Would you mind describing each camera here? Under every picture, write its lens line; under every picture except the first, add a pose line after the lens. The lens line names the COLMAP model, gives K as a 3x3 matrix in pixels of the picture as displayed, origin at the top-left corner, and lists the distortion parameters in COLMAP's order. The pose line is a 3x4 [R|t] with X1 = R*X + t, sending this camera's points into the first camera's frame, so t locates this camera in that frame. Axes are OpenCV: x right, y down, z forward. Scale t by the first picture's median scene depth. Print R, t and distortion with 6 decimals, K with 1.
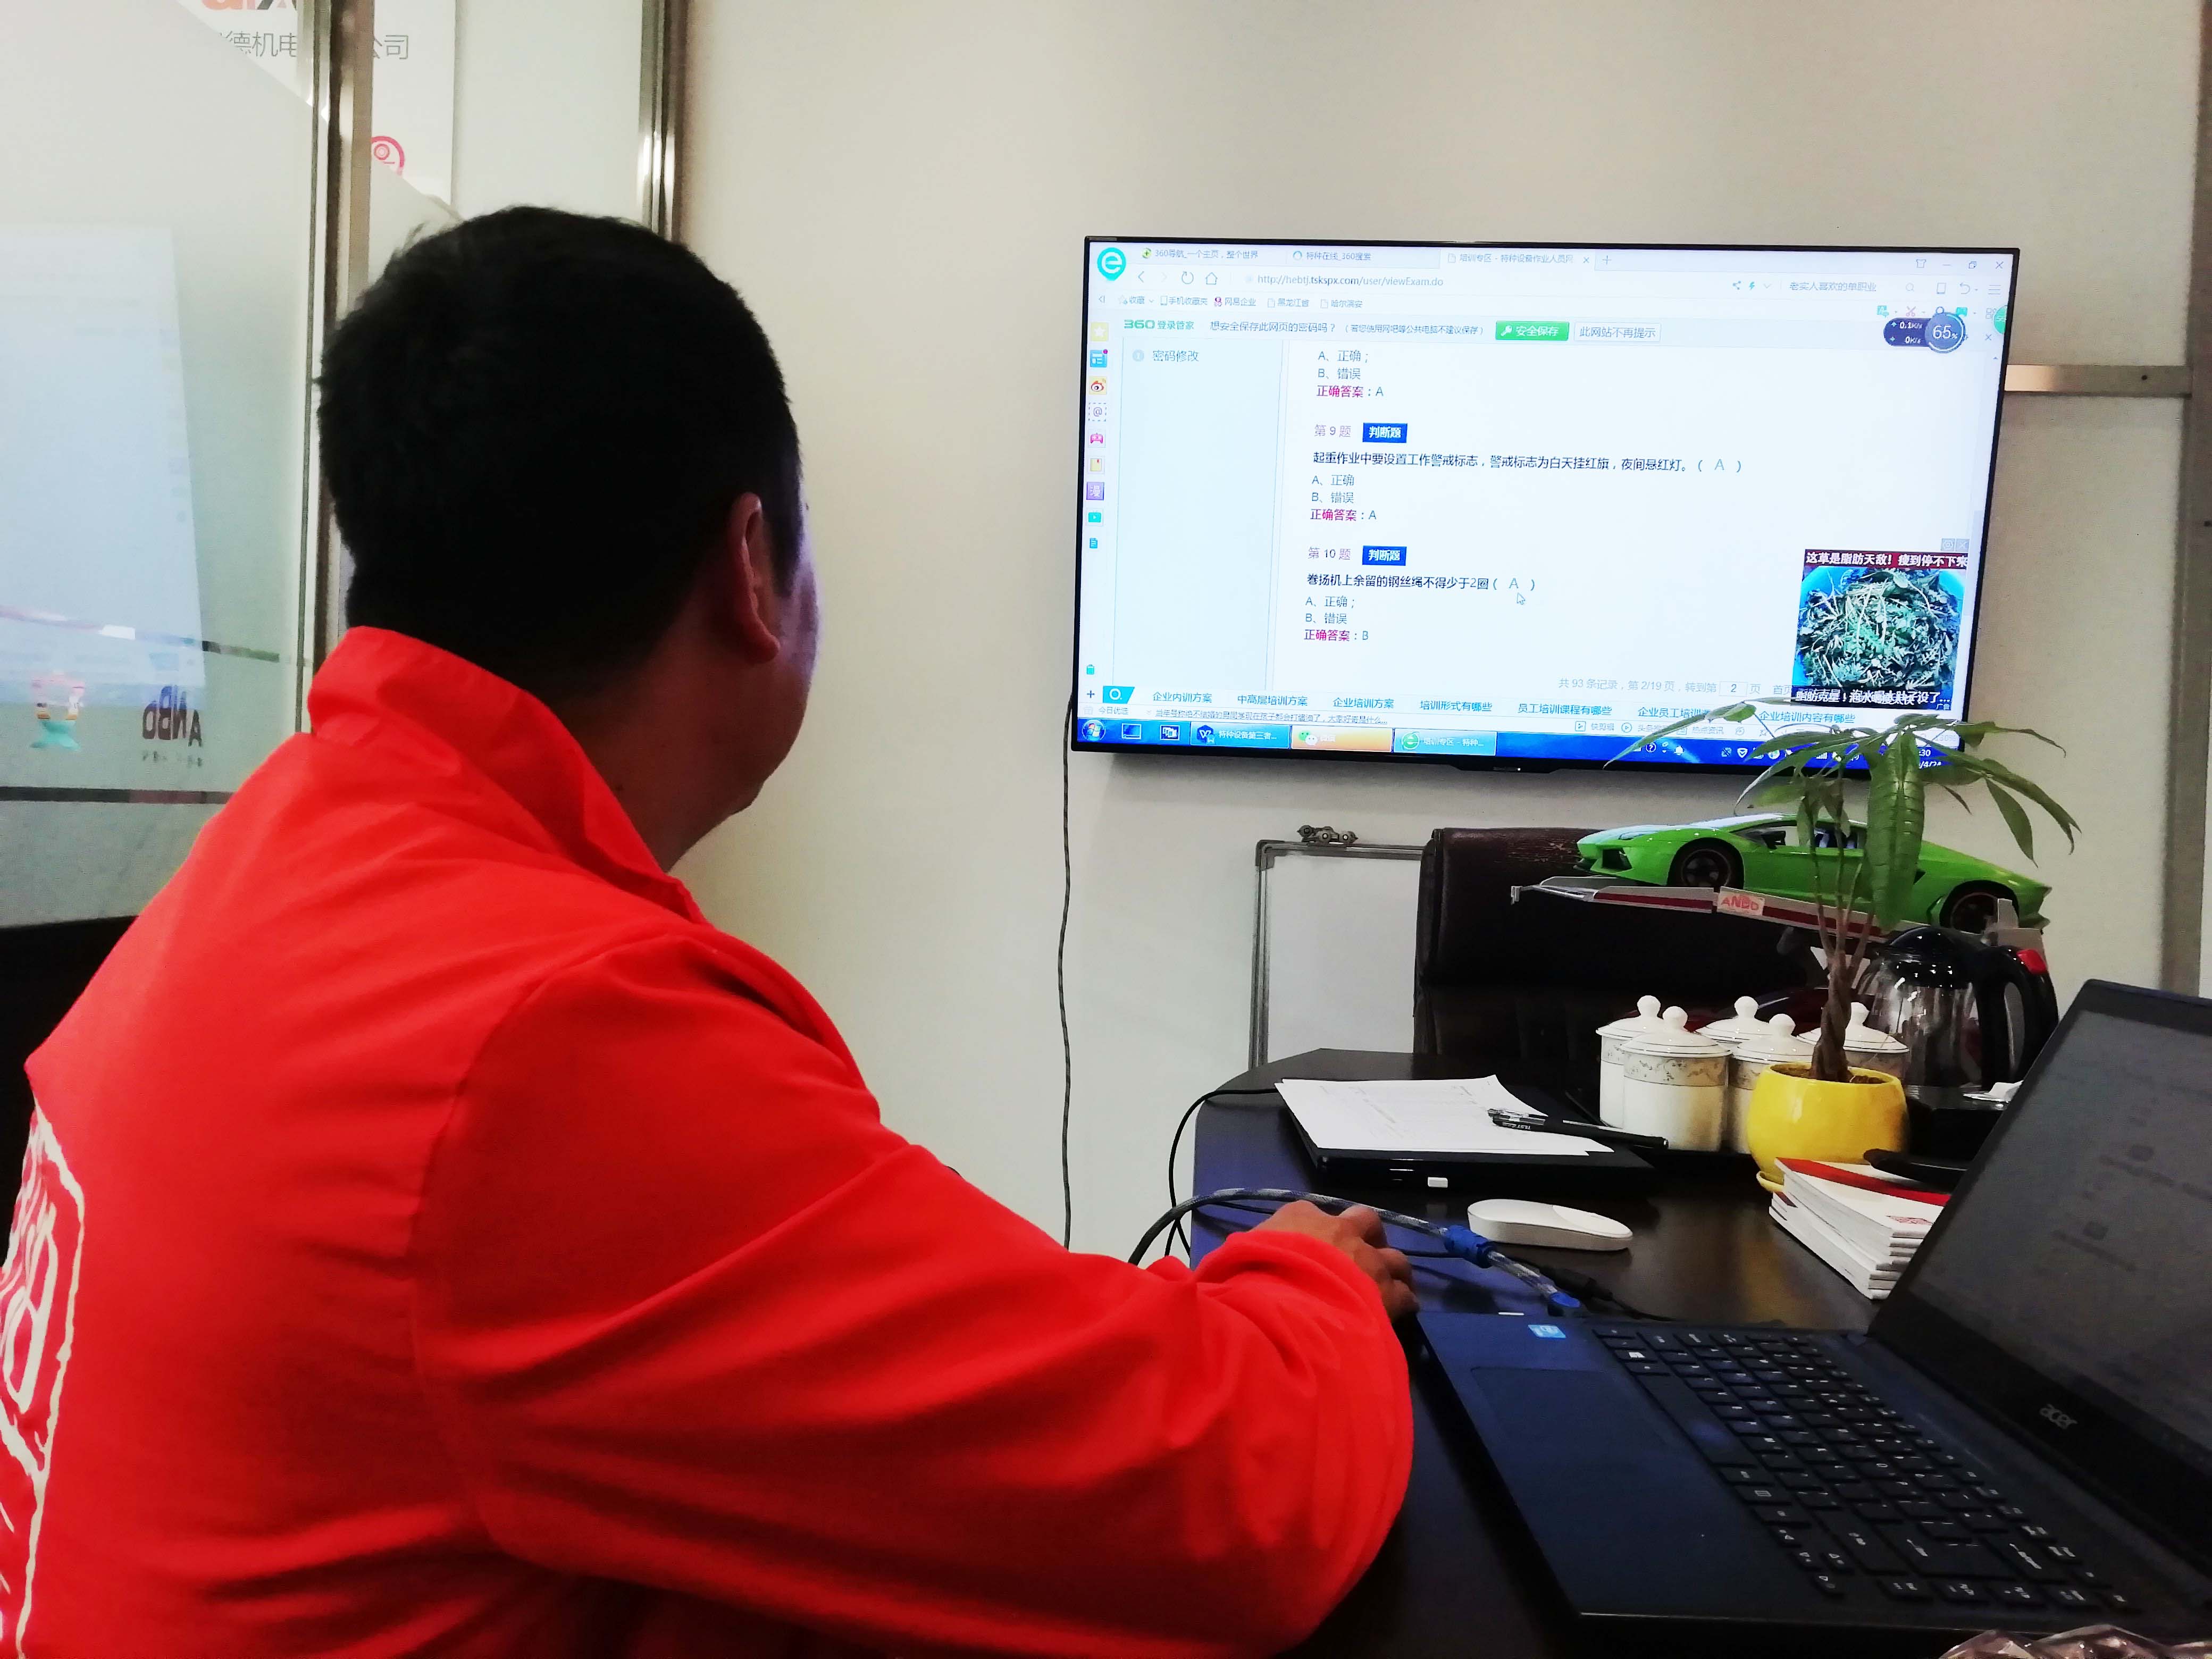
lens RADIAL K [[1657.0, 0, 1106.0], [0, 1657.0, 829.5], [0, 0, 1]] dist [0.013544, -0.003110]
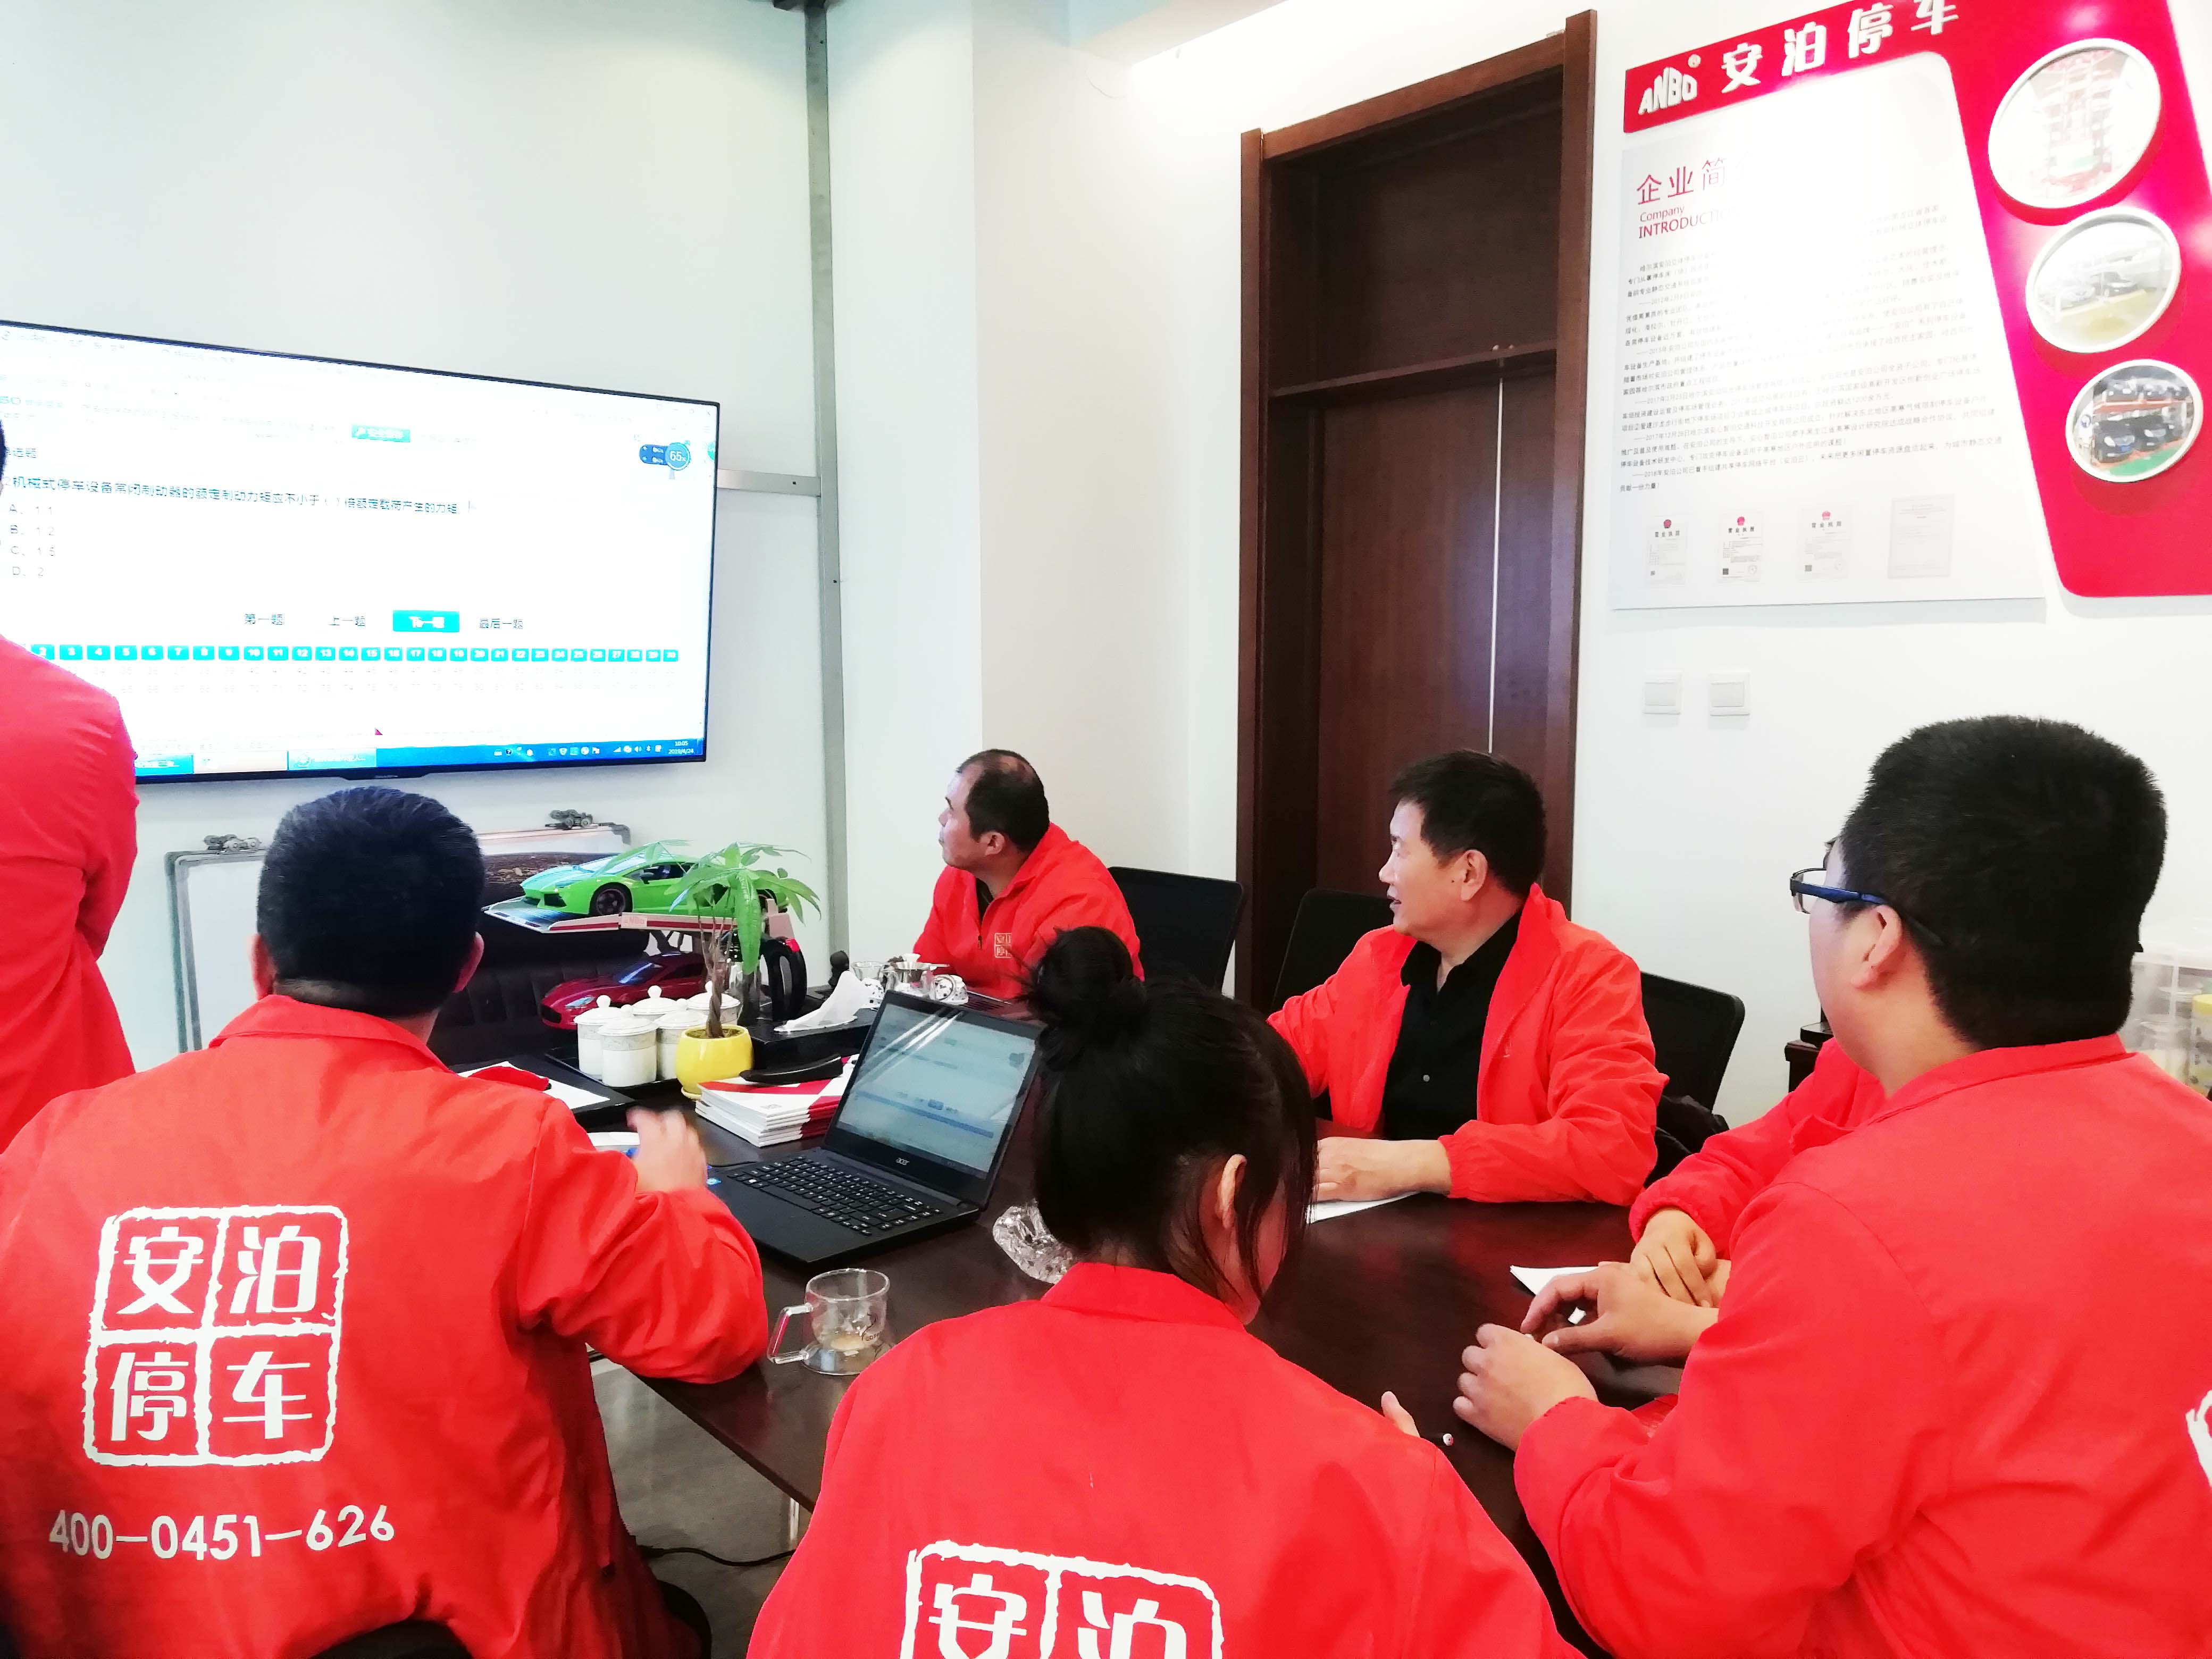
lens RADIAL K [[1660.3, 0, 1113.0], [0, 1660.3, 823.3], [0, 0, 1]] dist [0.006920, 0.002562]
pose [[0.724086, -0.110486, 0.680803, -0.228534], [0.035526, 0.991750, 0.123165, -0.139298], [-0.688795, -0.064996, 0.722037, -0.307635]]
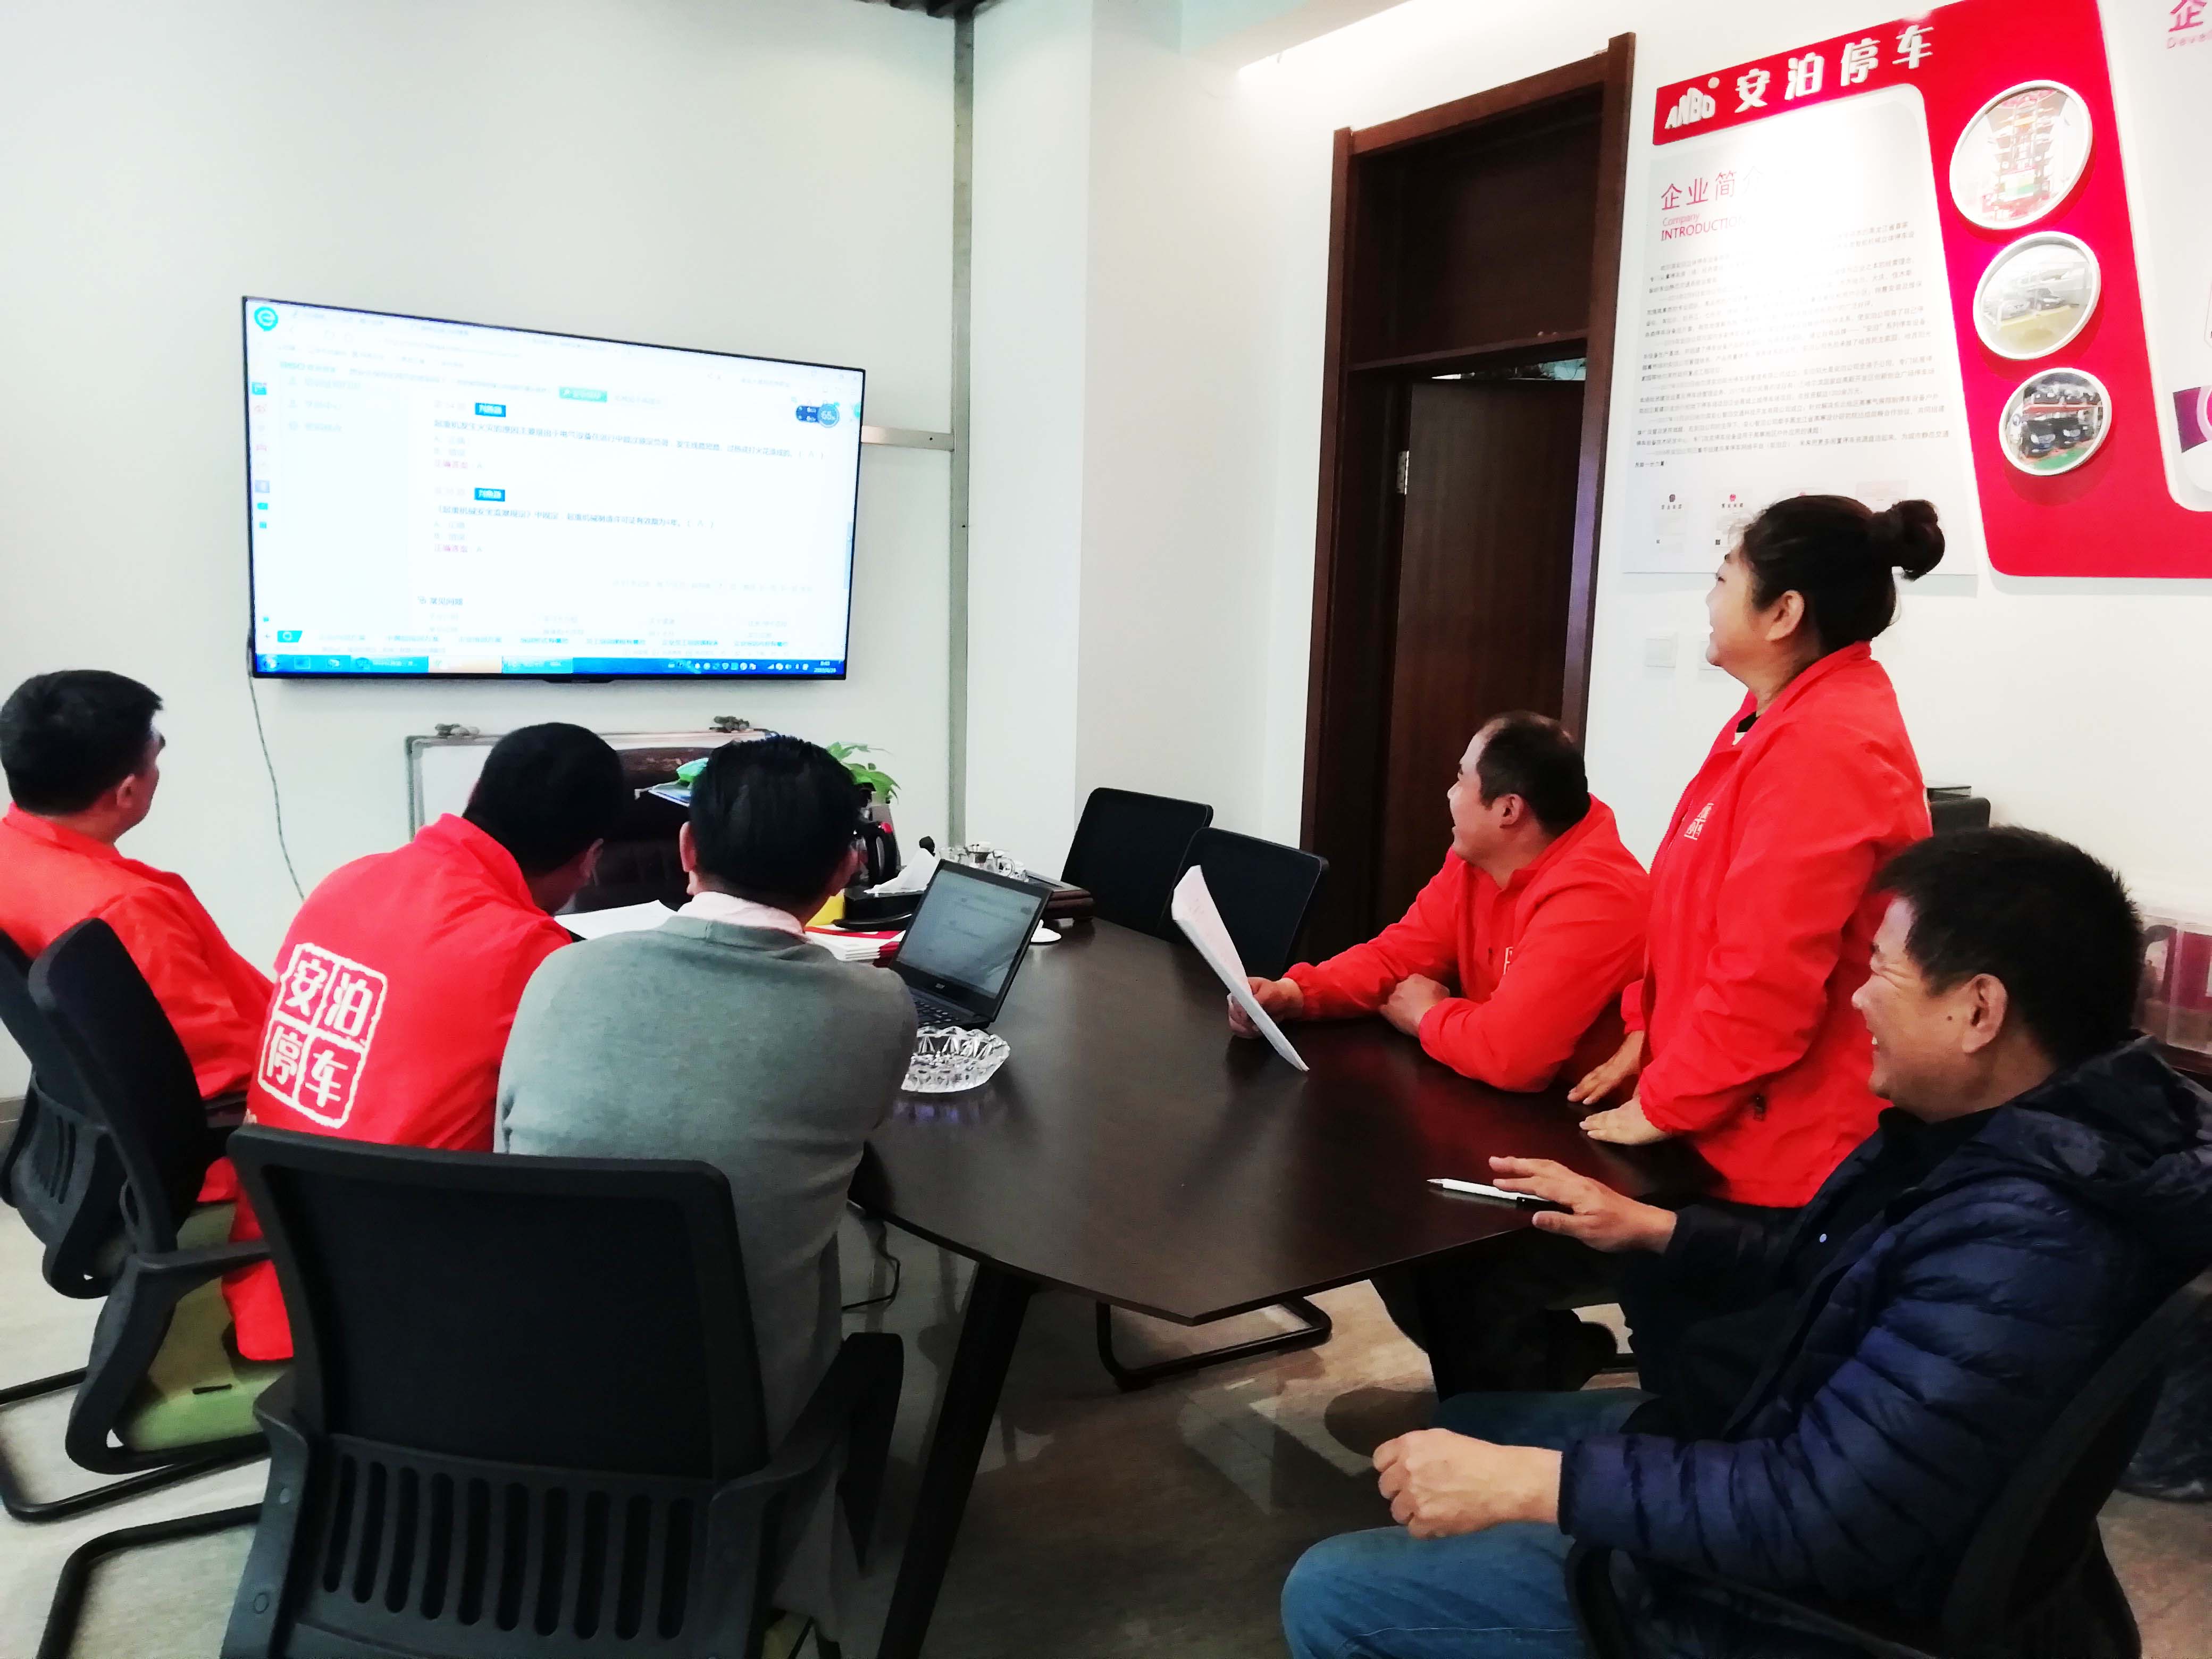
lens RADIAL K [[1657.0, 0, 1106.0], [0, 1657.0, 829.5], [0, 0, 1]] dist [0.013544, -0.003110]
pose [[0.800415, -0.102333, 0.590647, -0.289742], [0.006896, 0.986828, 0.161629, -0.146702], [-0.599406, -0.125297, 0.790577, -0.519657]]
